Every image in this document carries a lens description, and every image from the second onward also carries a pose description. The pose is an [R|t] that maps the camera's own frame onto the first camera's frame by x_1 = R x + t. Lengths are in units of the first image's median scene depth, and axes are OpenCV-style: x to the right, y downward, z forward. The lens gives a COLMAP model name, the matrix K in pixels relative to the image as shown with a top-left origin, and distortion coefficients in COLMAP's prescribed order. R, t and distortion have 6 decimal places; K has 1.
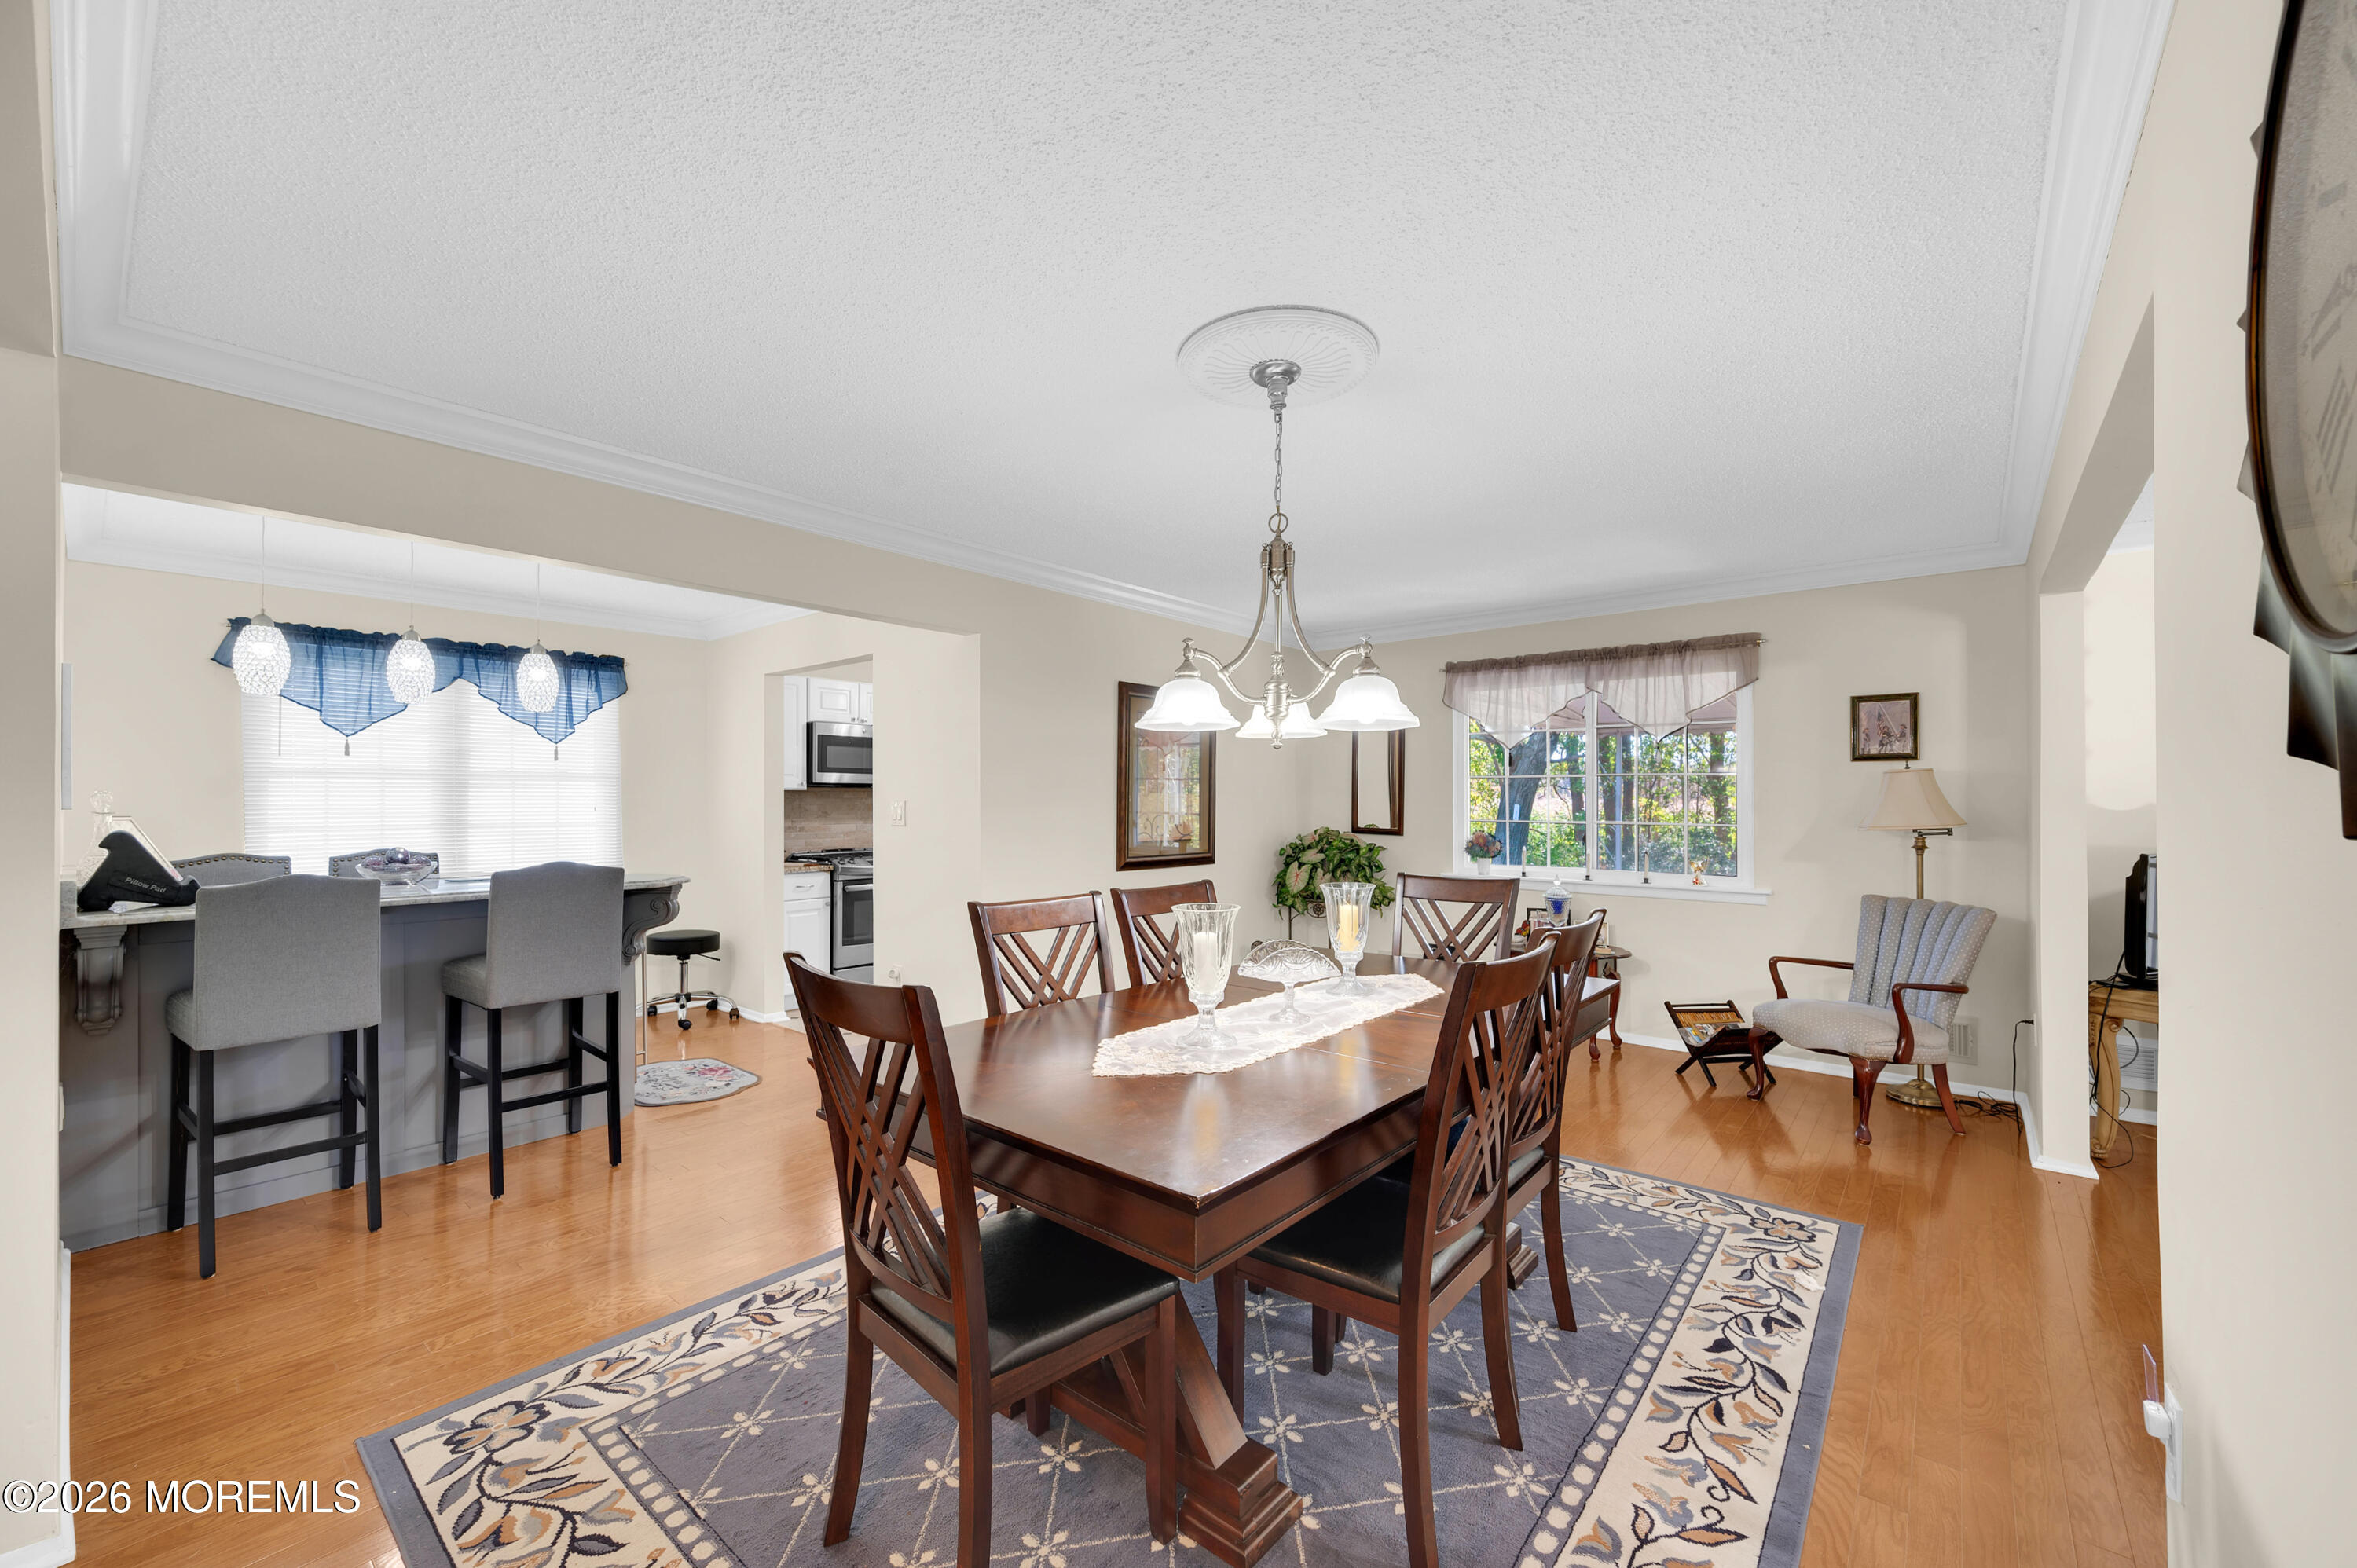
lens RADIAL K [[969.8, 0, 1174.4], [0, 969.8, 794.3], [0, 0, 1]] dist [-0.001515, -0.000155]
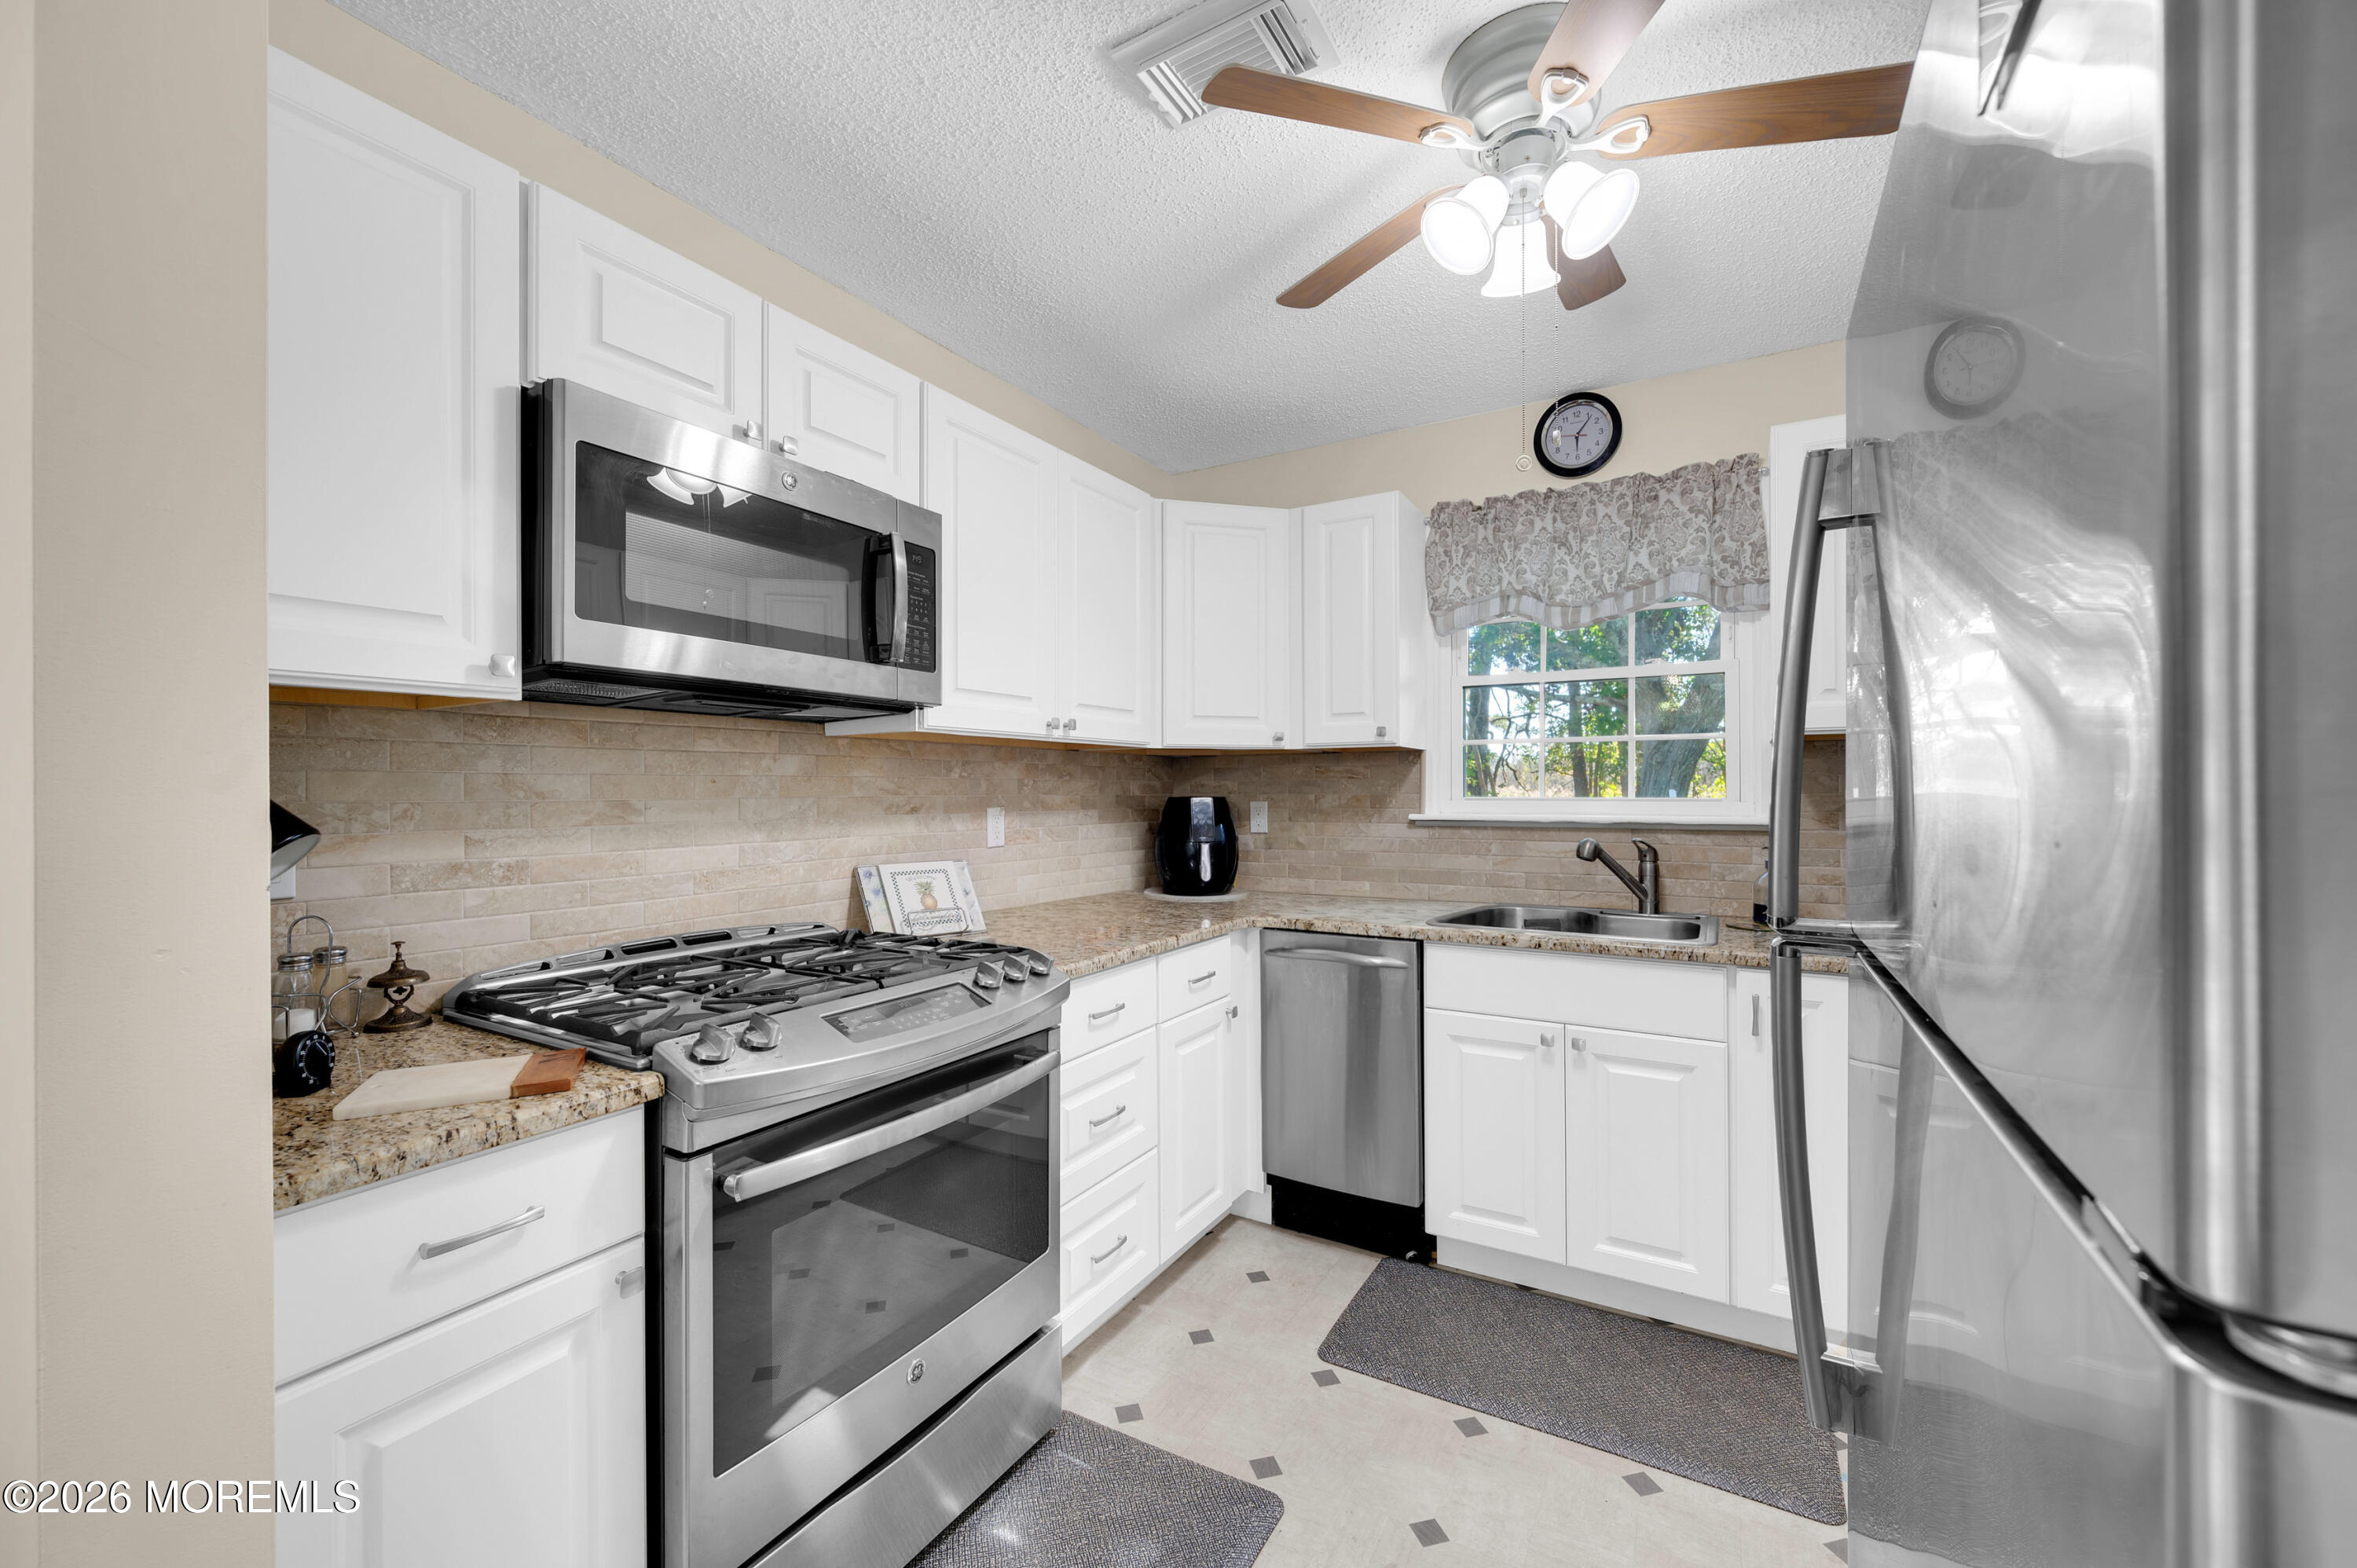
lens RADIAL K [[943.9, 0, 1171.8], [0, 943.9, 792.4], [0, 0, 1]] dist [-0.000427, -0.000211]
pose [[0.985707, -0.003040, 0.168443, -0.422808], [0.001596, 0.999961, 0.008708, 0.022722], [-0.168463, -0.008315, 0.985673, 1.193006]]
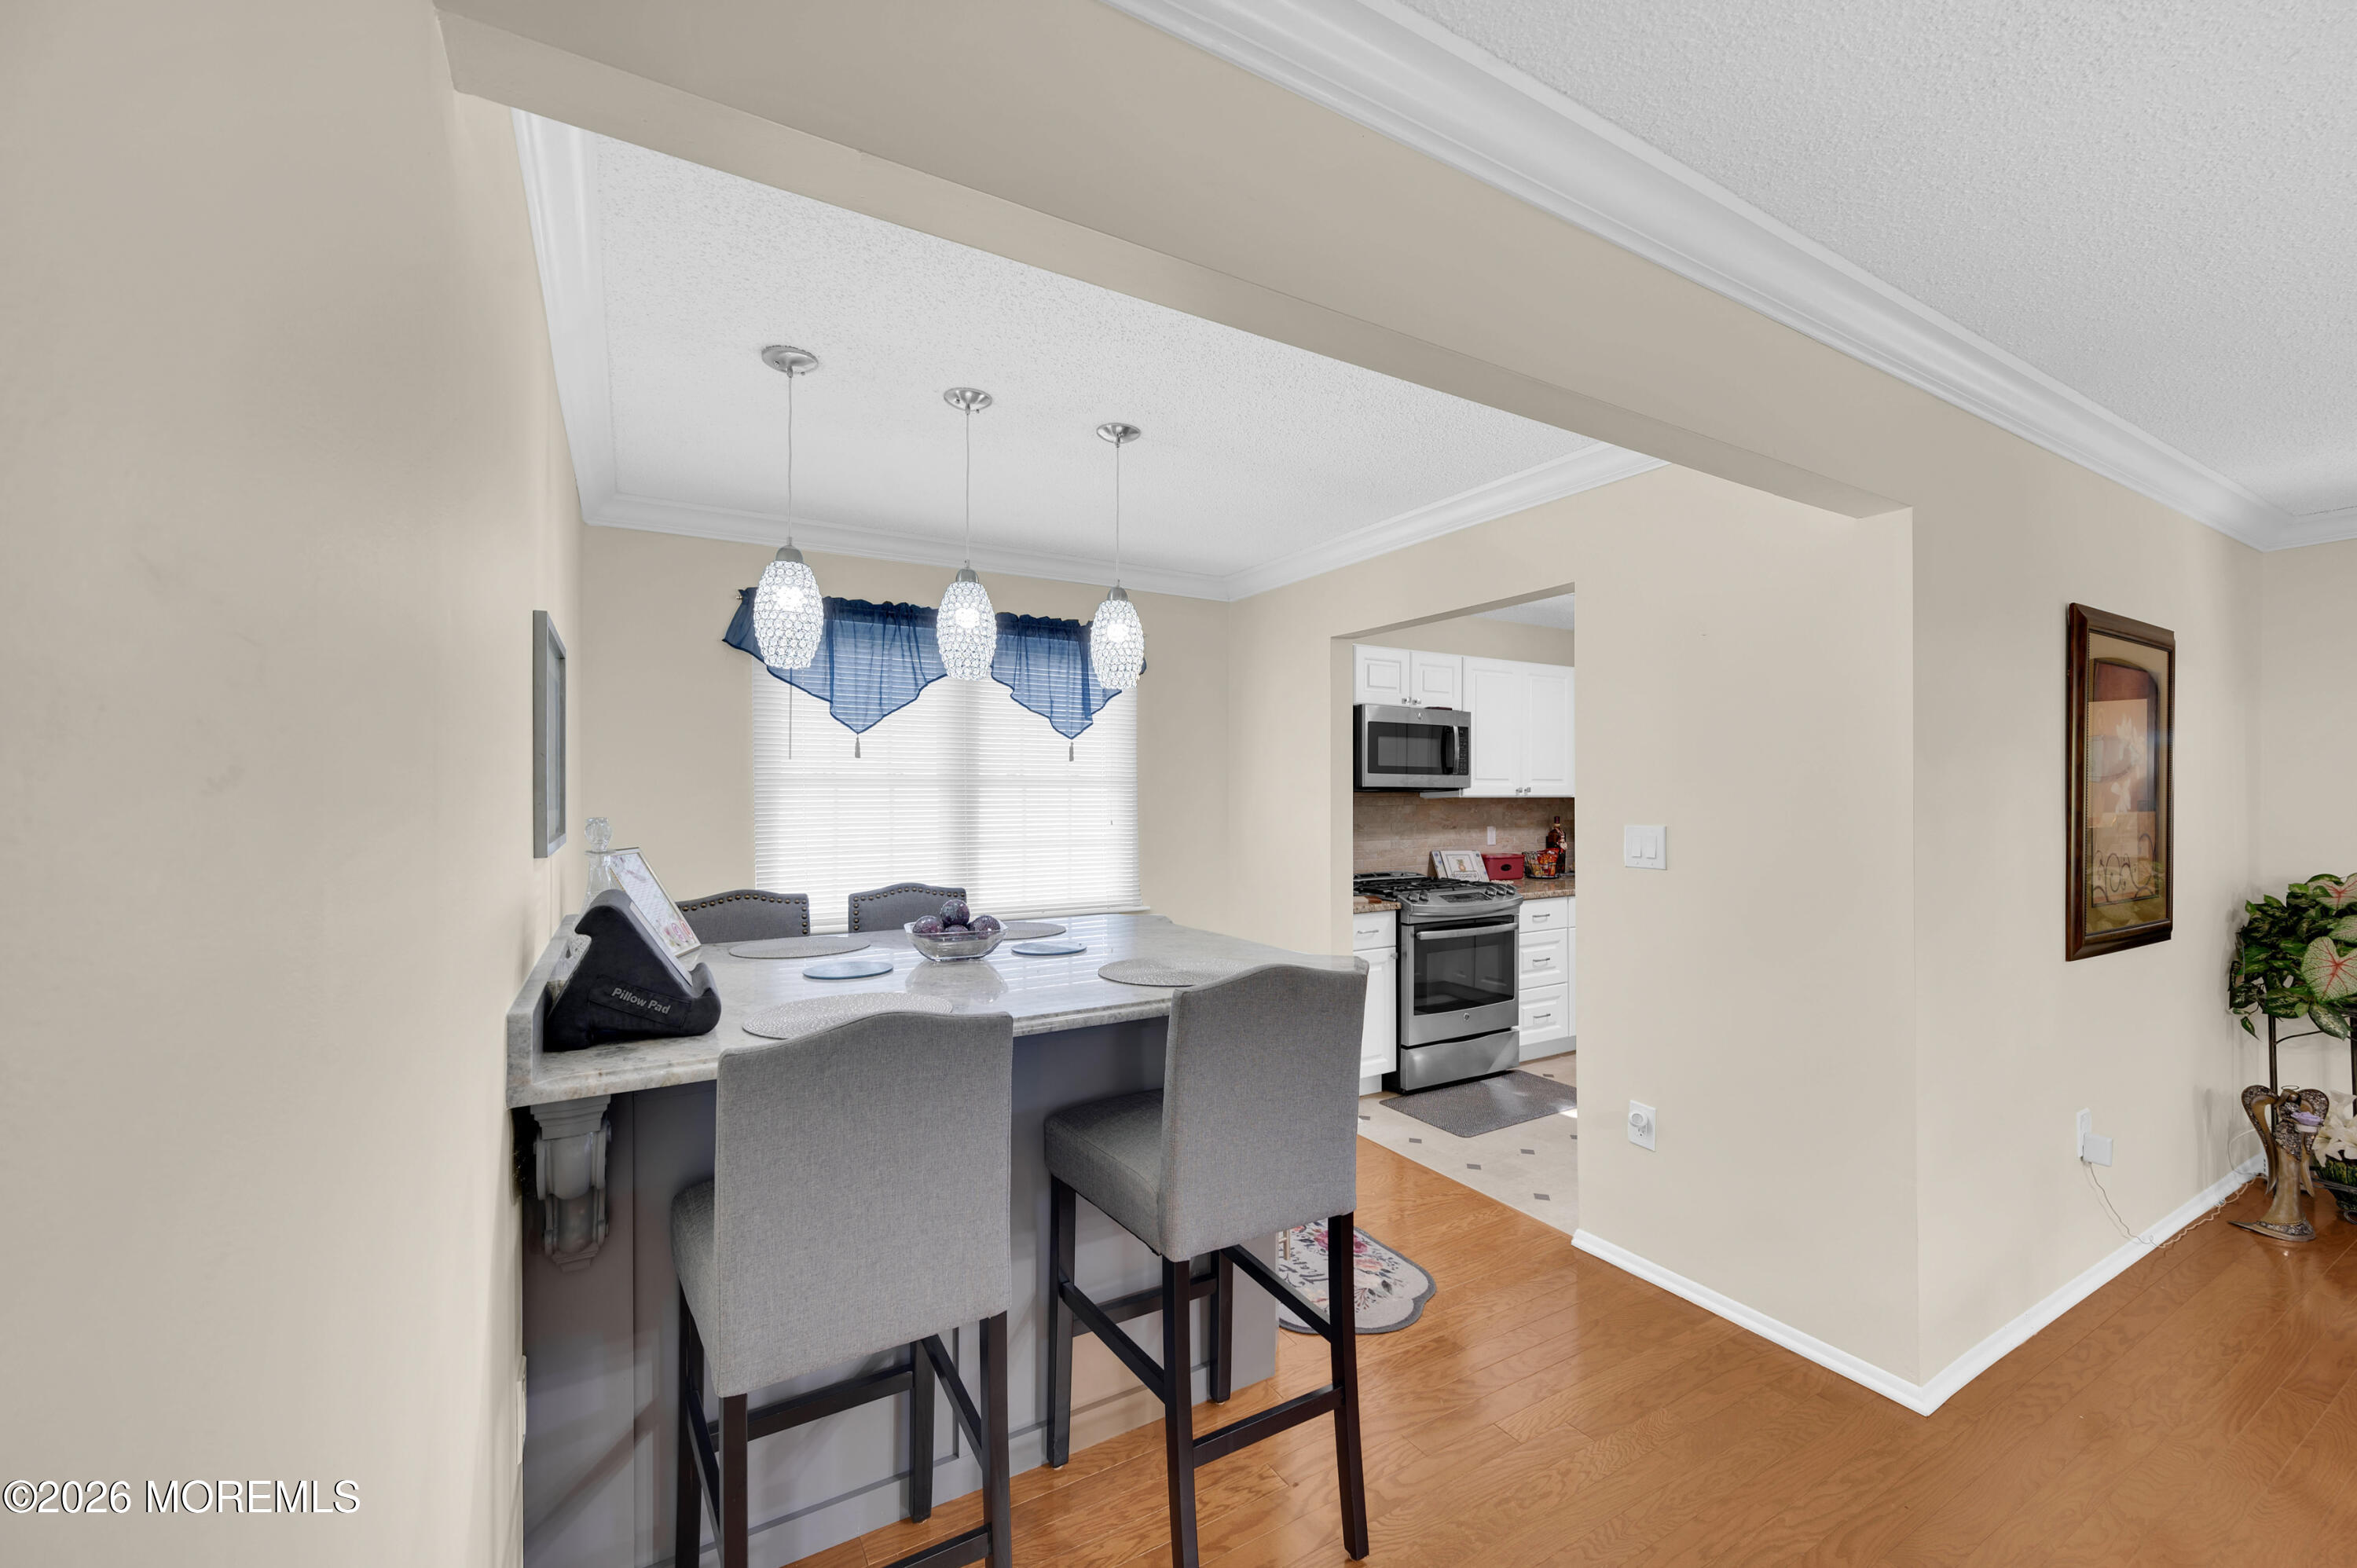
lens RADIAL K [[943.9, 0, 1171.8], [0, 943.9, 792.4], [0, 0, 1]] dist [-0.000427, -0.000211]
pose [[0.945764, 0.001578, -0.324851, -0.426665], [0.001051, 0.999968, 0.007918, -0.021559], [0.324853, -0.007830, 0.945732, 0.418514]]
